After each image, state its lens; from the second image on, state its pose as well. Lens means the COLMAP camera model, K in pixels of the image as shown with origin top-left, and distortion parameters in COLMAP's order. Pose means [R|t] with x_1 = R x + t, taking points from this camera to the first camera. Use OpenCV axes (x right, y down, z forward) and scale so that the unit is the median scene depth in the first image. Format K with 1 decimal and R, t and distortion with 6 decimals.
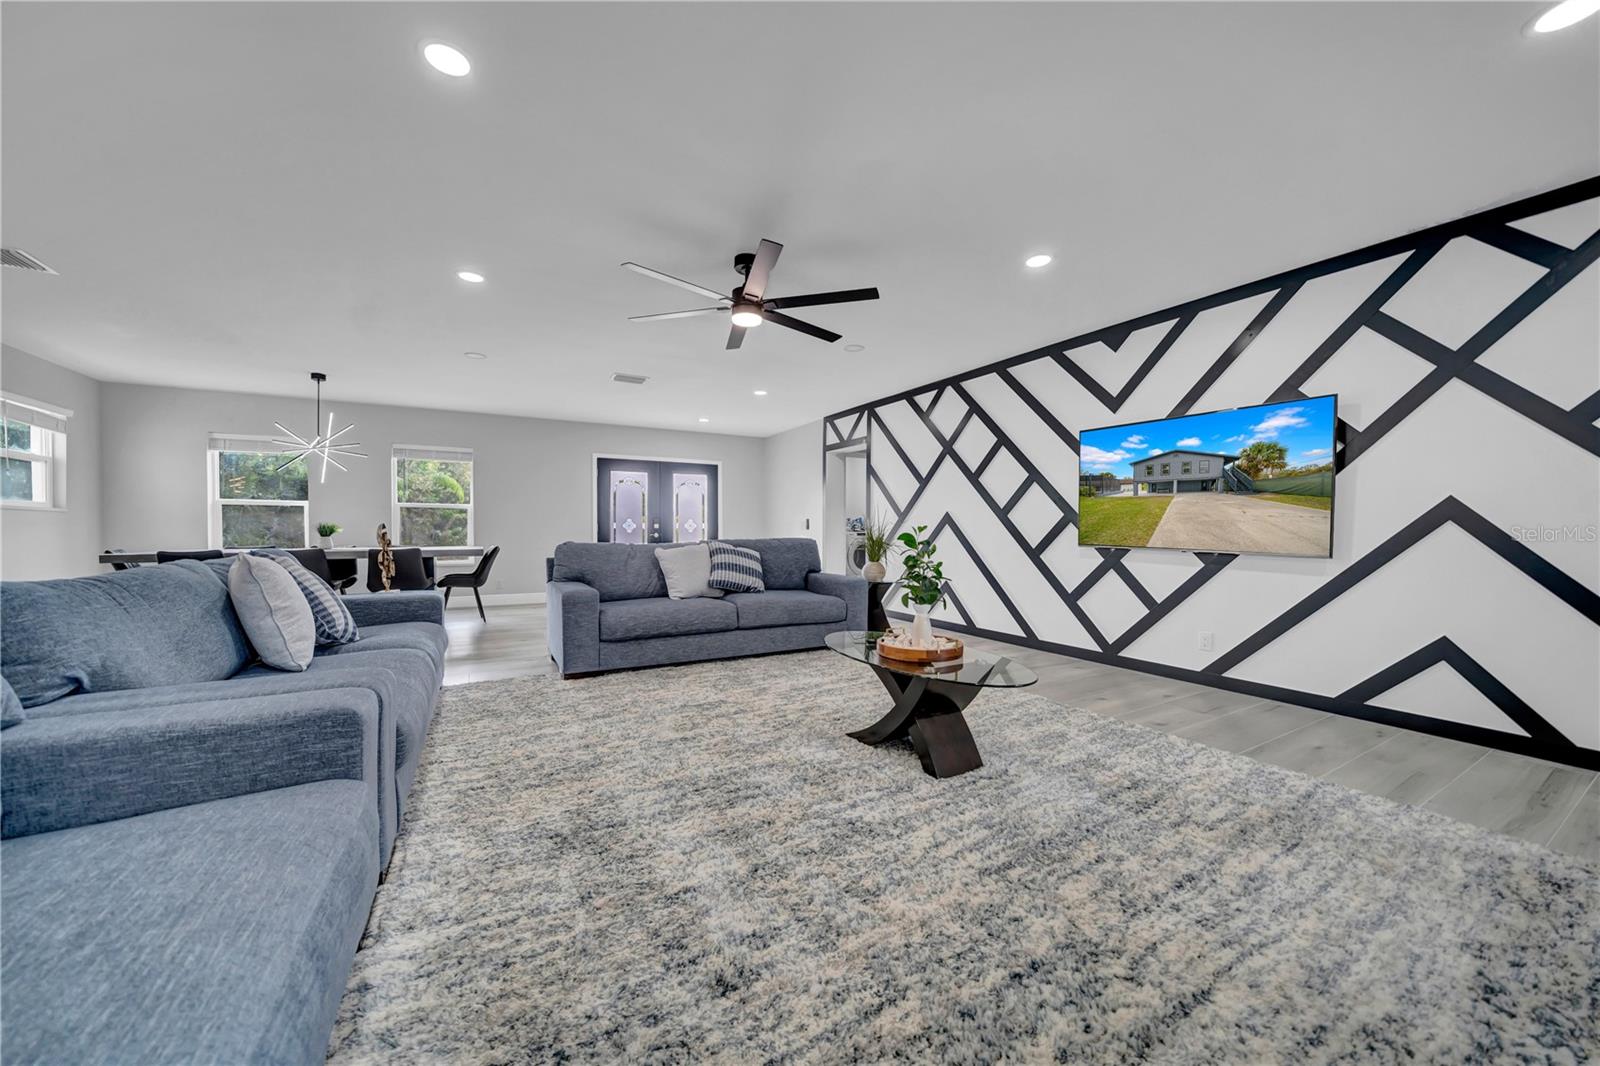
lens RADIAL K [[566.0, 0, 806.7], [0, 566.0, 544.4], [0, 0, 1]] dist [-0.014136, 0.001111]
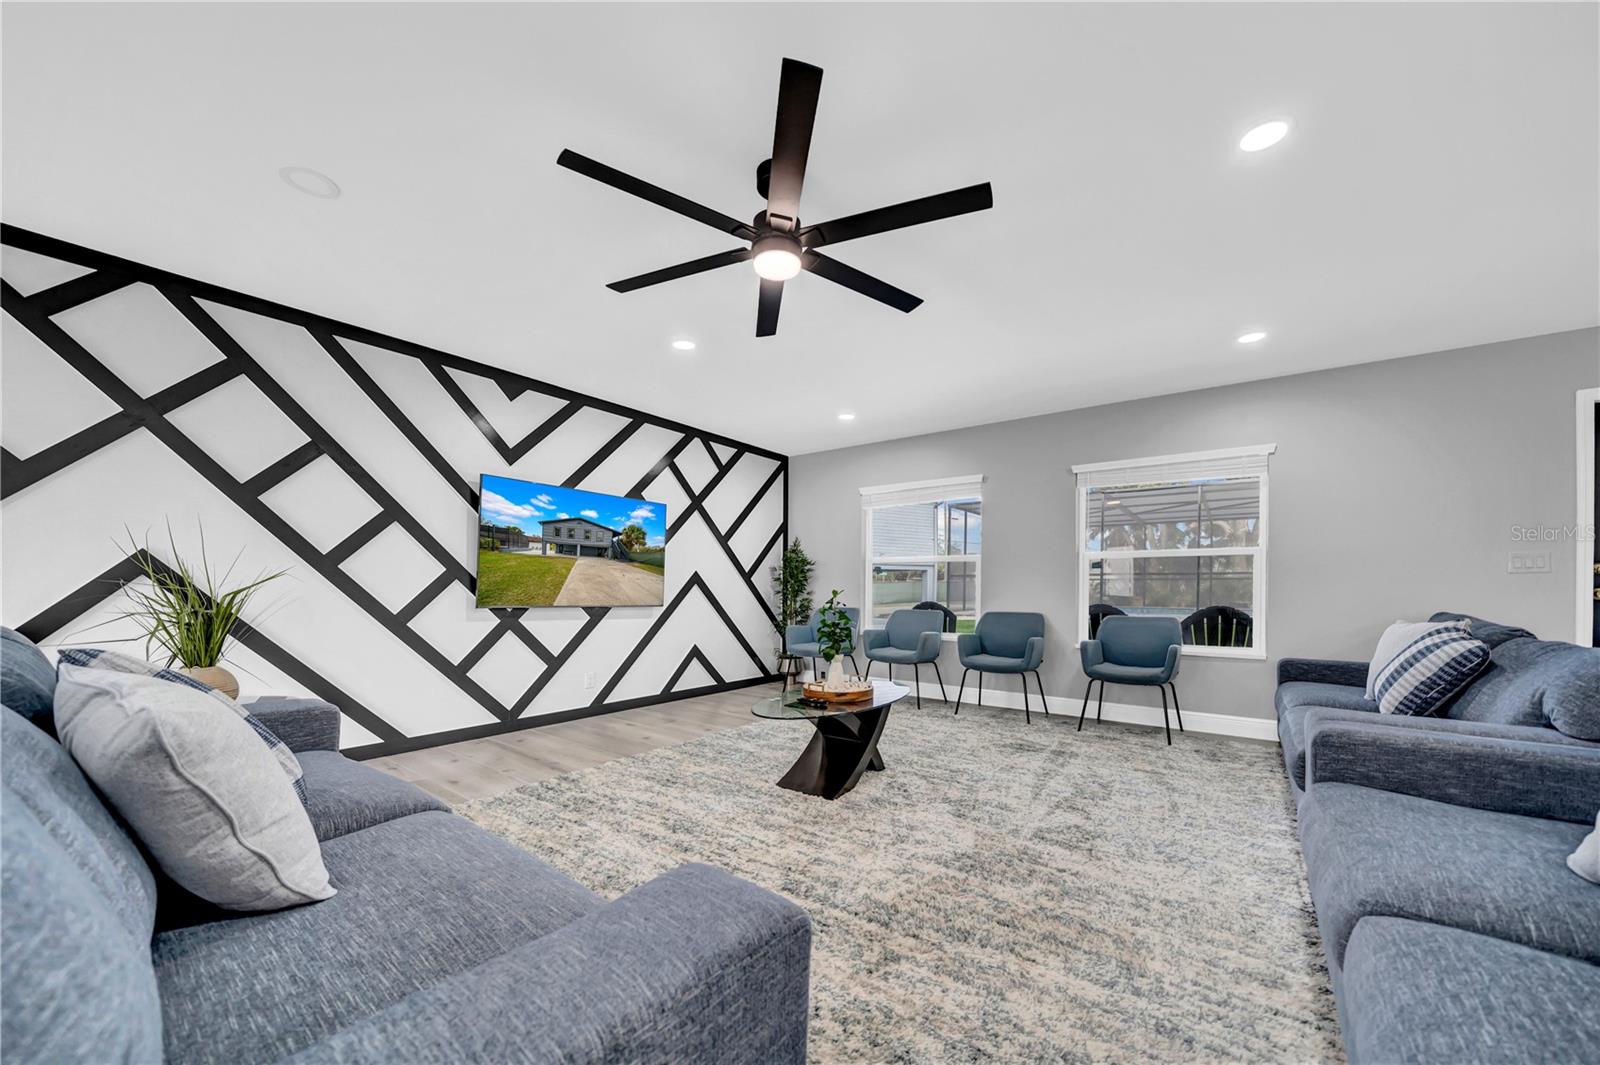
lens RADIAL K [[566.0, 0, 816.0], [0, 566.0, 588.2], [0, 0, 1]] dist [-0.014136, 0.001111]
pose [[-0.381179, -0.003709, 0.924494, -0.526855], [0.018940, 0.999751, 0.011820, -0.027434], [-0.924307, 0.022016, -0.381014, 0.894415]]
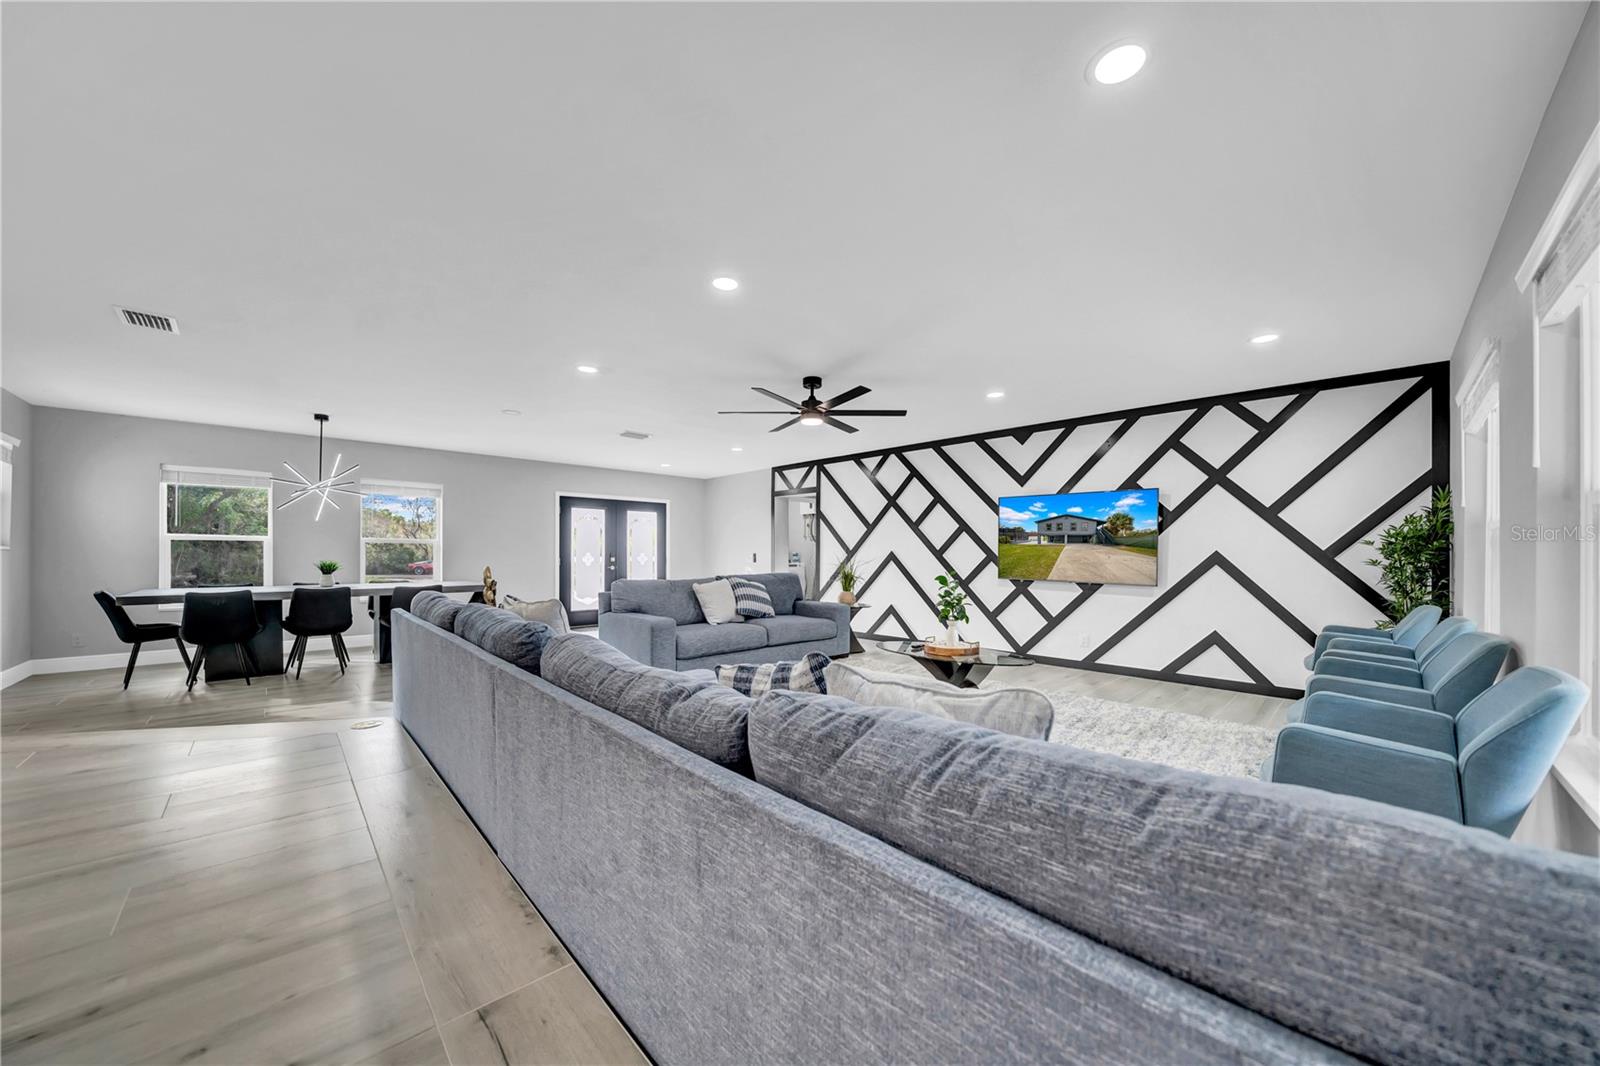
lens RADIAL K [[566.0, 0, 796.9], [0, 566.0, 556.7], [0, 0, 1]] dist [-0.014136, 0.001111]
pose [[0.969757, -0.000869, 0.244069, -0.371691], [0.006377, 0.999742, -0.021779, -0.024521], [-0.243988, 0.022677, 0.969513, -0.263731]]
